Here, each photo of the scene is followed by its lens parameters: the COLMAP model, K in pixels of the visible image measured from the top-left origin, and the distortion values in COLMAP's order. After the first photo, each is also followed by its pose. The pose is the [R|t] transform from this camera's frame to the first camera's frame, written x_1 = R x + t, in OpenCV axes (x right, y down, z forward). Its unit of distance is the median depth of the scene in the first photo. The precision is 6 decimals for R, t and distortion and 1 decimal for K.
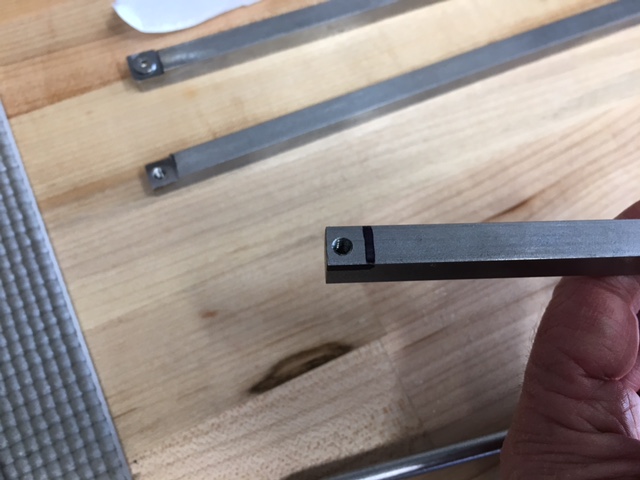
lens RADIAL K [[559.0, 0, 320.0], [0, 559.0, 240.0], [0, 0, 1]] dist [0.059433, -0.145133]
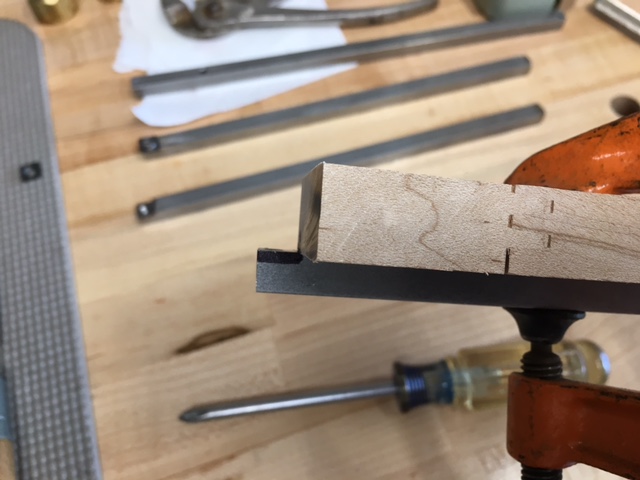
lens RADIAL K [[559.0, 0, 320.0], [0, 559.0, 240.0], [0, 0, 1]] dist [0.059433, -0.145133]
pose [[0.990449, 0.065504, -0.121324, 0.401574], [-0.087075, 0.979425, -0.182056, 0.209197], [0.106903, 0.190881, 0.975775, -0.460727]]
